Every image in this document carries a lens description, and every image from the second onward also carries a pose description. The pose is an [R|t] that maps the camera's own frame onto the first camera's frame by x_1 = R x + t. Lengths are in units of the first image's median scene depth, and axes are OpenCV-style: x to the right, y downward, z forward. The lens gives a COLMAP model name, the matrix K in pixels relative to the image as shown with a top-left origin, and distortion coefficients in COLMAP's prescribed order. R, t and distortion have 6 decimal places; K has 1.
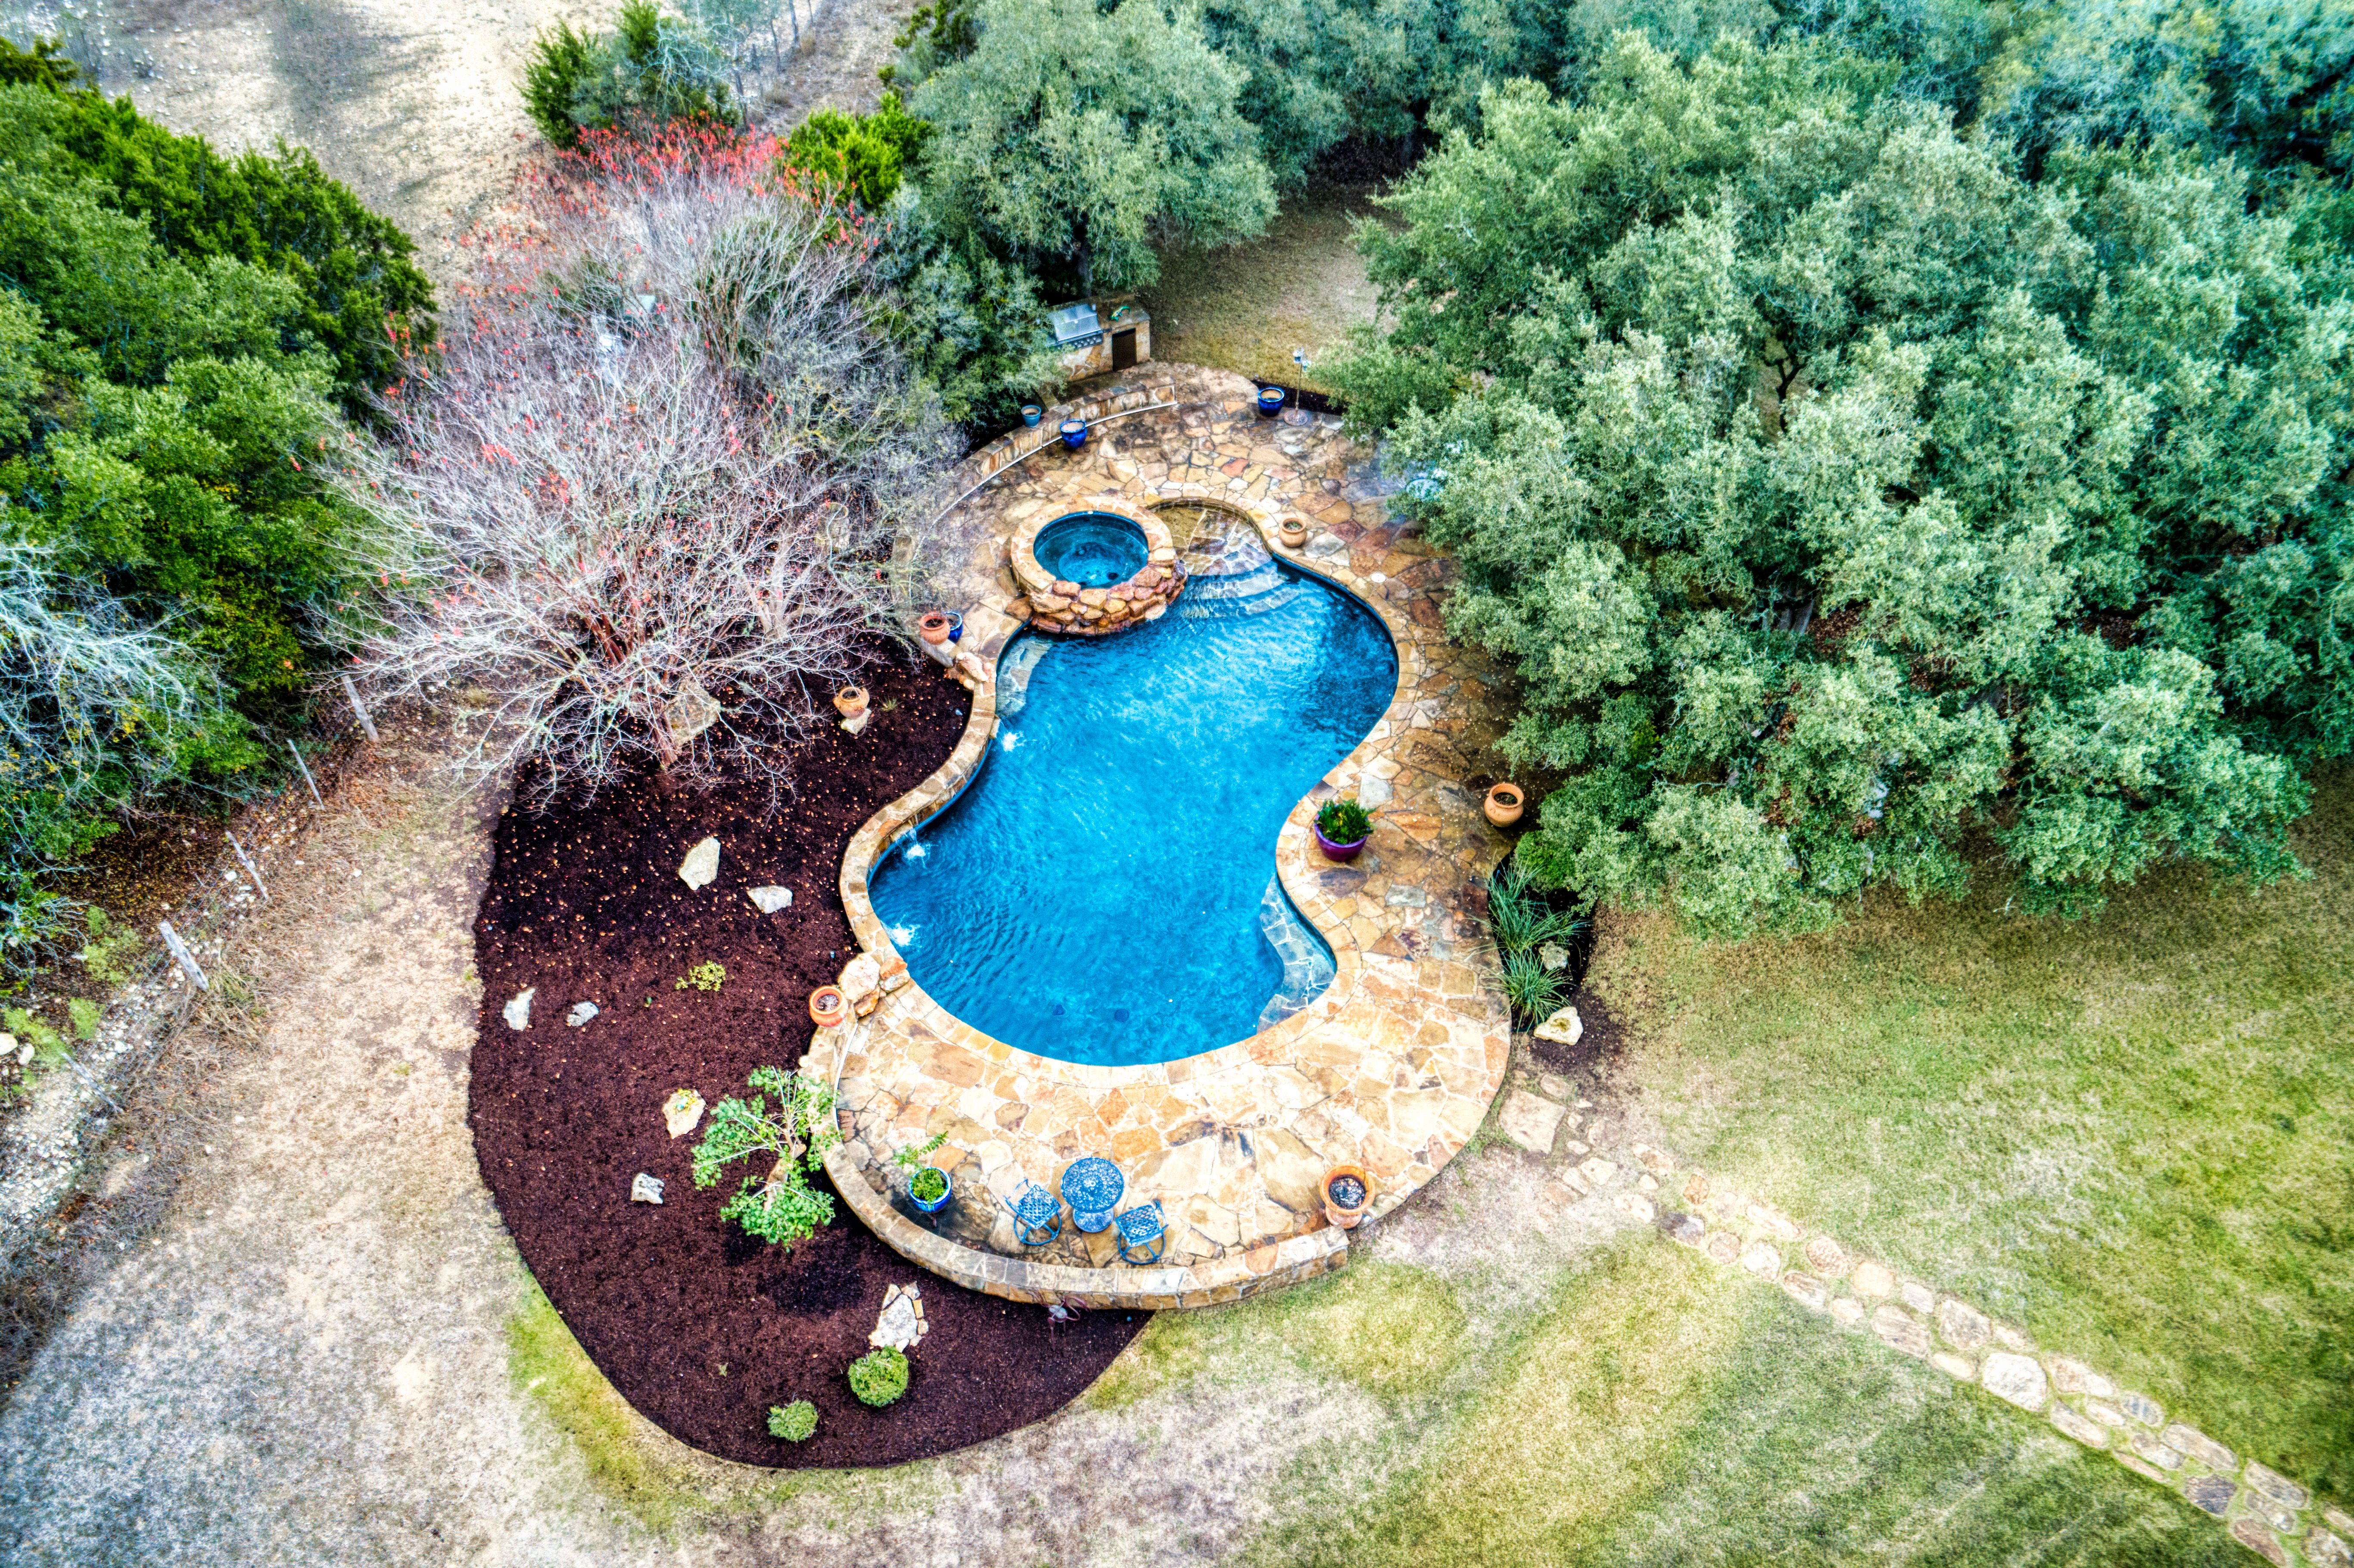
lens RADIAL K [[1592.5, 0, 1189.5], [0, 1592.5, 781.7], [0, 0, 1]] dist [0.000528, 0.007312]
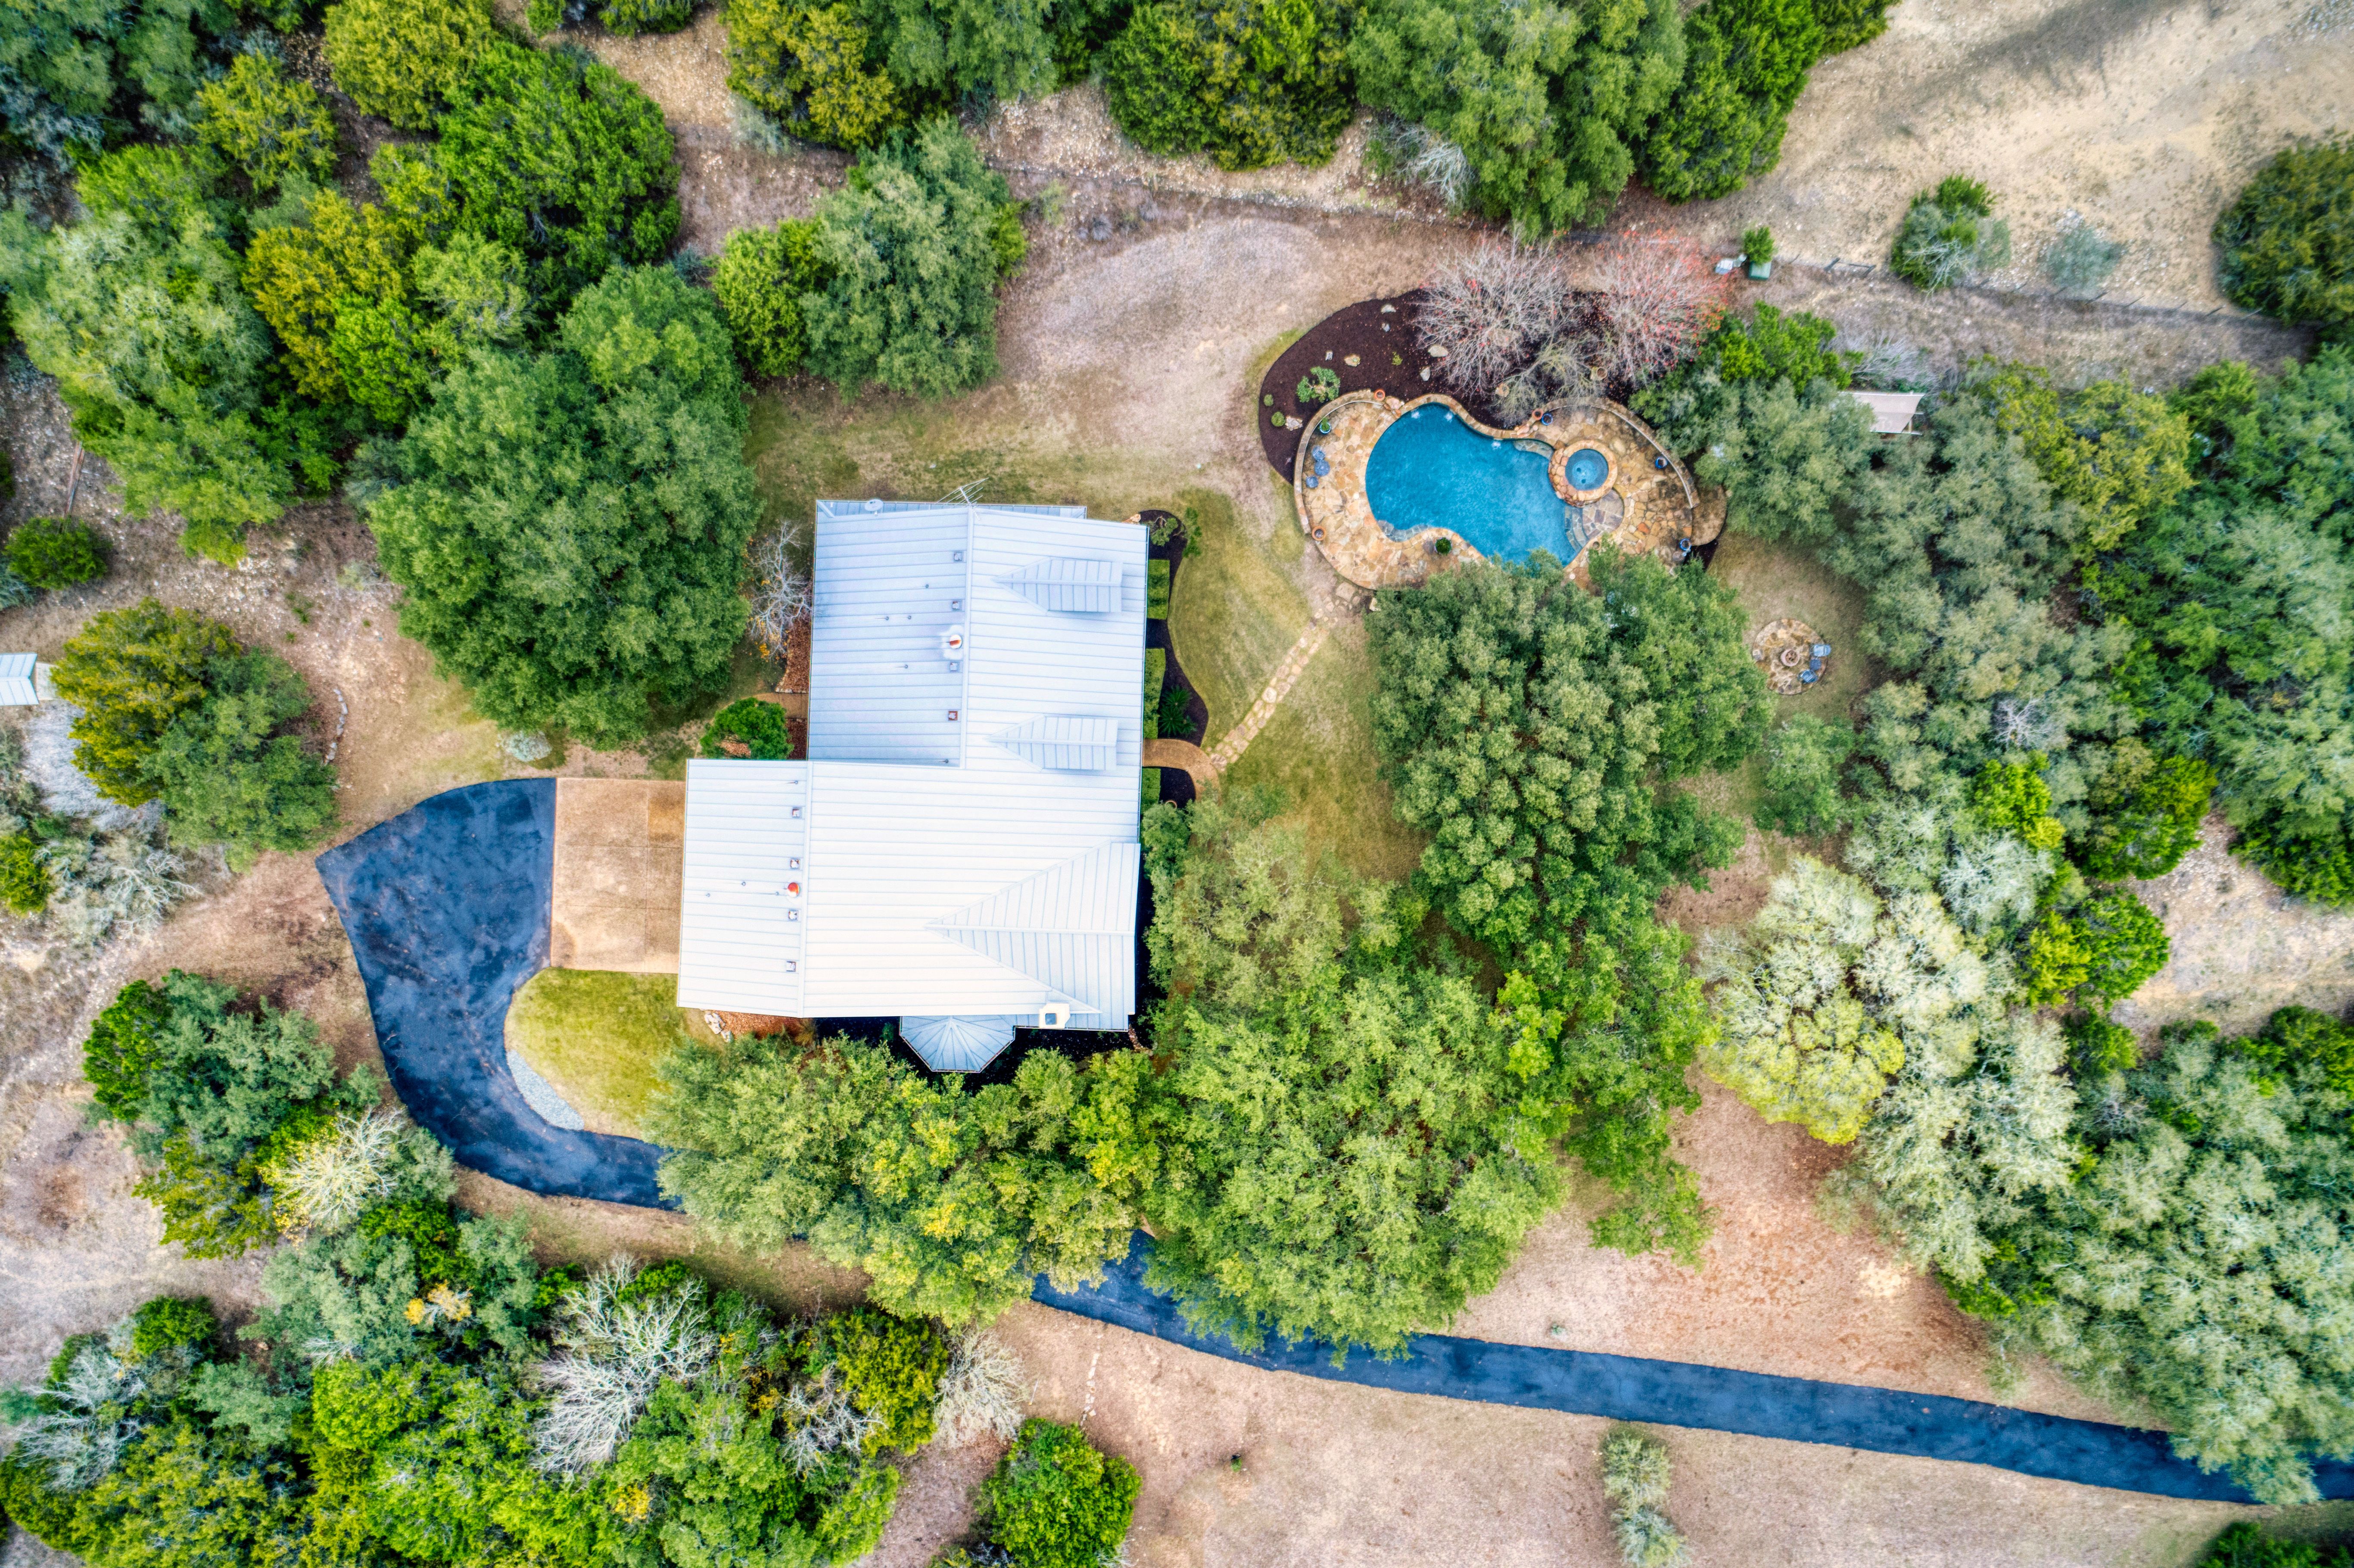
lens RADIAL K [[1592.5, 0, 1189.5], [0, 1592.5, 781.7], [0, 0, 1]] dist [0.000528, 0.007312]
pose [[-0.045126, 0.998743, -0.021826, 0.723087], [-0.732244, -0.018207, 0.680799, -1.954182], [0.679546, 0.046704, 0.732145, -1.834366]]
